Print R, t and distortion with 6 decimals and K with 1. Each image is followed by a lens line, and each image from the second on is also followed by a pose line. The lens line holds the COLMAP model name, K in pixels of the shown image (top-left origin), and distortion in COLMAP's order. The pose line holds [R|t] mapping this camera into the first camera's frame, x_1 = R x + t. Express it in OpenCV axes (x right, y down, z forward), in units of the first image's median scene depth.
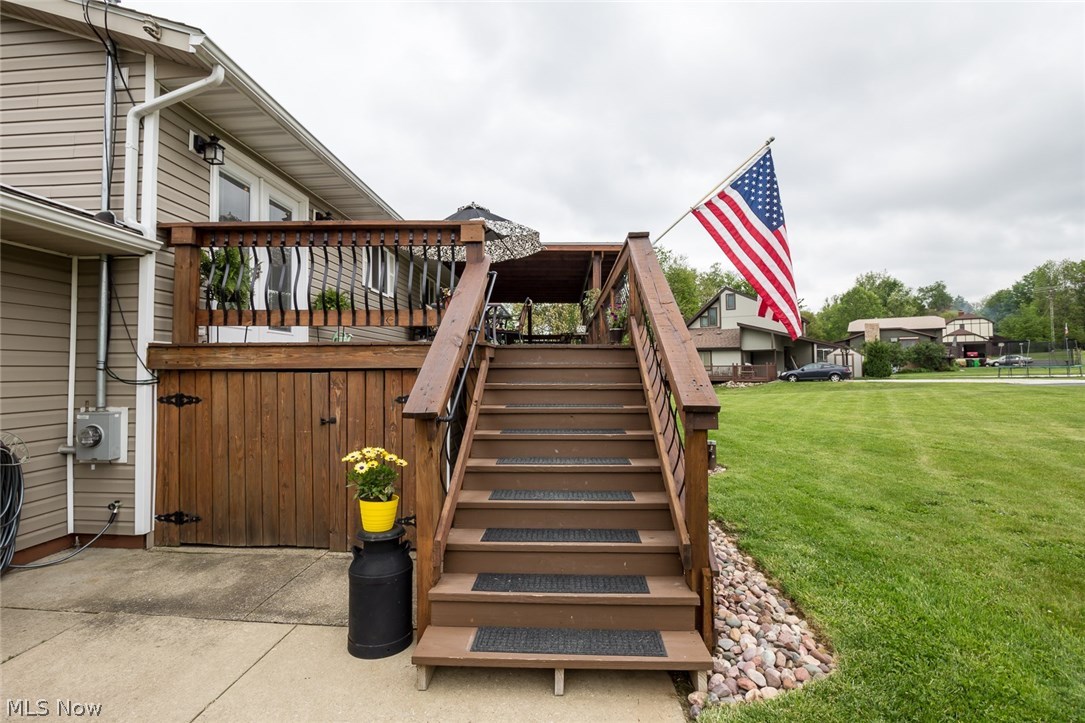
lens RADIAL K [[501.0, 0, 550.8], [0, 501.0, 354.0], [0, 0, 1]] dist [-0.001130, -0.000067]
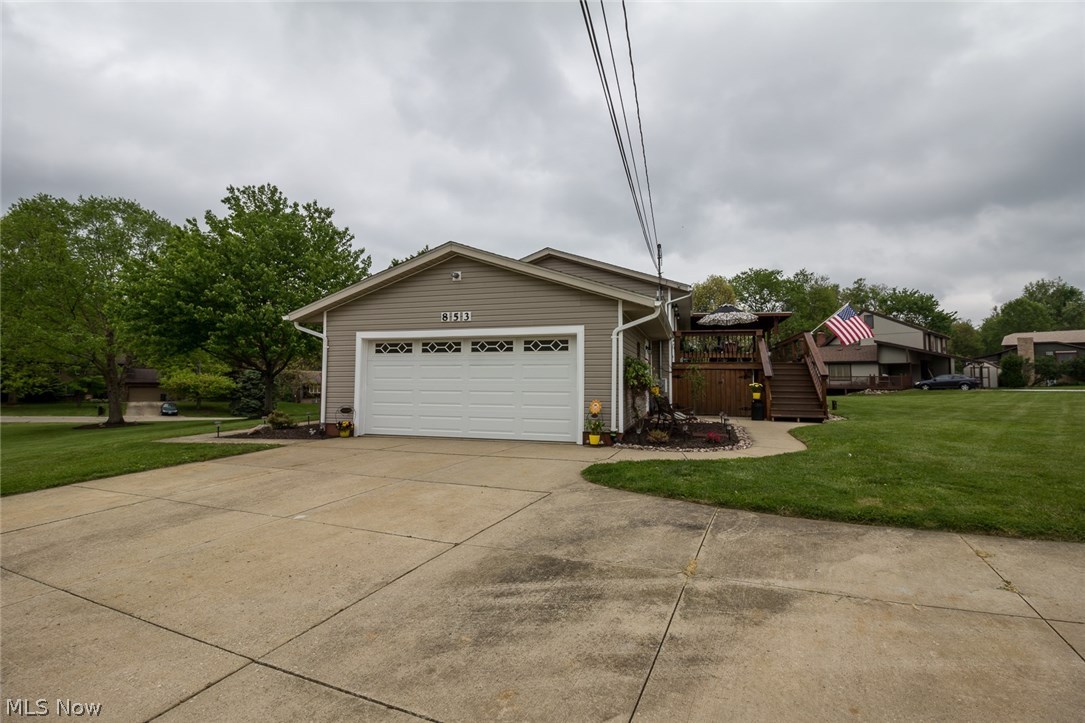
lens RADIAL K [[497.7, 0, 553.9], [0, 497.7, 346.7], [0, 0, 1]] dist [-0.000488, -0.012170]
pose [[0.970409, -0.004010, -0.241435, -0.054769], [-0.005163, 0.999289, -0.037349, 0.000634], [0.241413, 0.037491, 0.969698, -0.217492]]
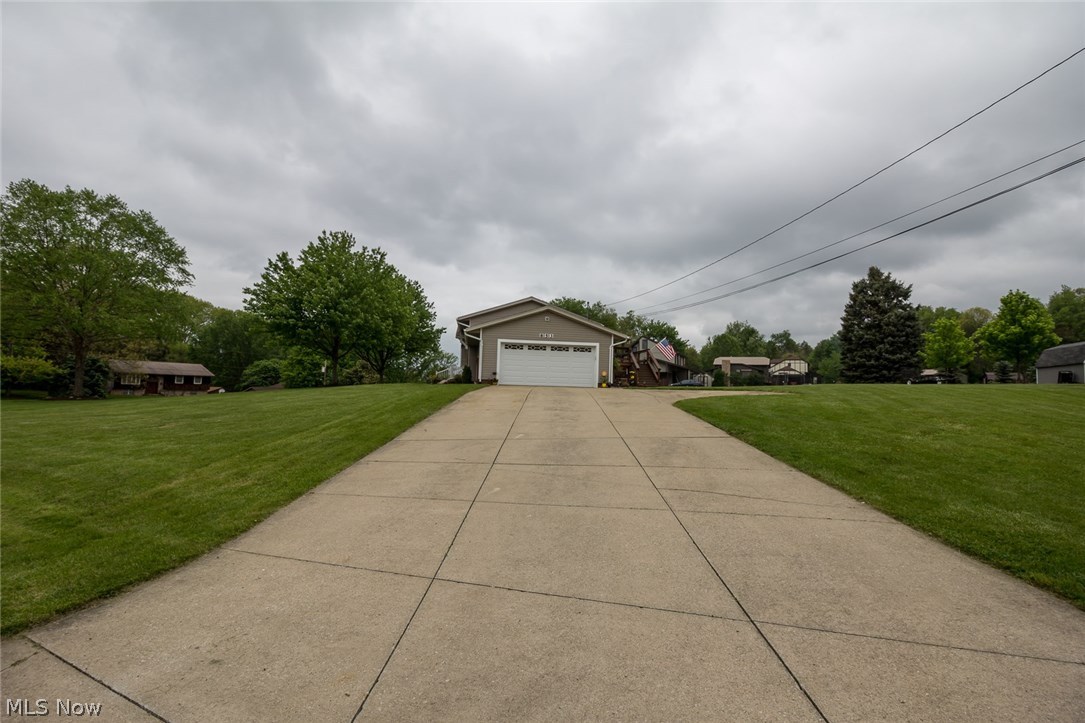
lens RADIAL K [[504.1, 0, 540.4], [0, 504.1, 352.6], [0, 0, 1]] dist [0.002248, -0.012843]
pose [[0.984631, 0.049924, 0.167360, -0.214131], [-0.042165, 0.997879, -0.049601, 0.020450], [-0.169481, 0.041782, 0.984647, -0.489739]]
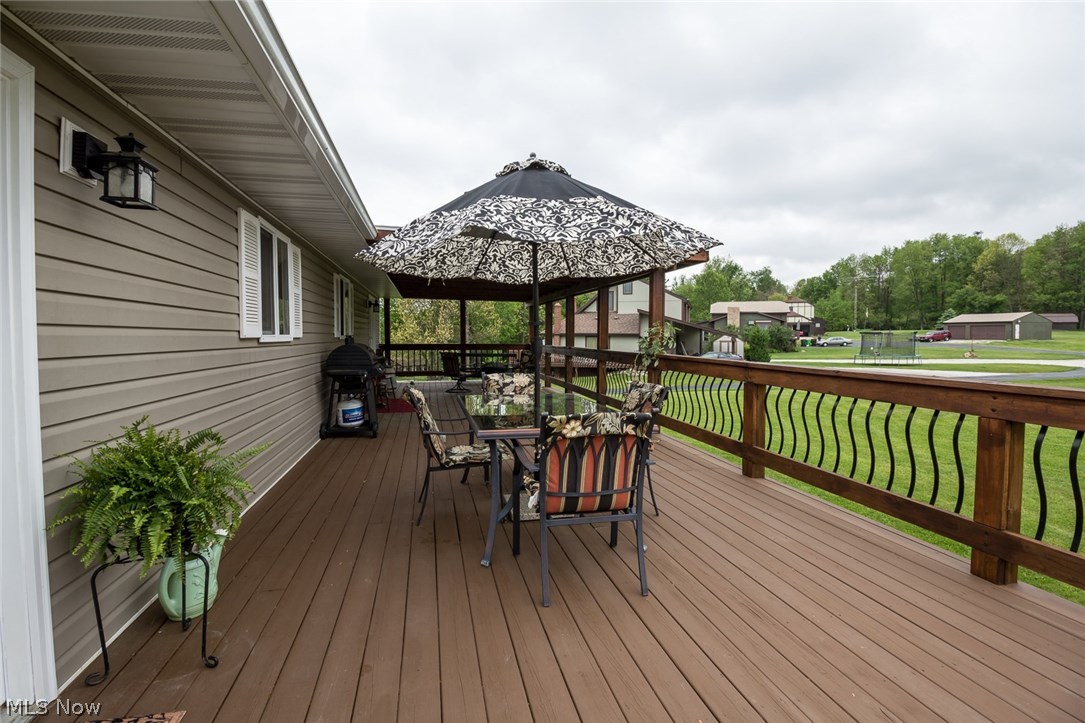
lens RADIAL K [[482.9, 0, 526.6], [0, 482.9, 348.2], [0, 0, 1]] dist [-0.001399, -0.000137]
pose [[0.973703, 0.003971, 0.227787, -0.034210], [-0.016907, 0.998350, 0.054868, -0.021759], [-0.227193, -0.057276, 0.972164, 0.080523]]
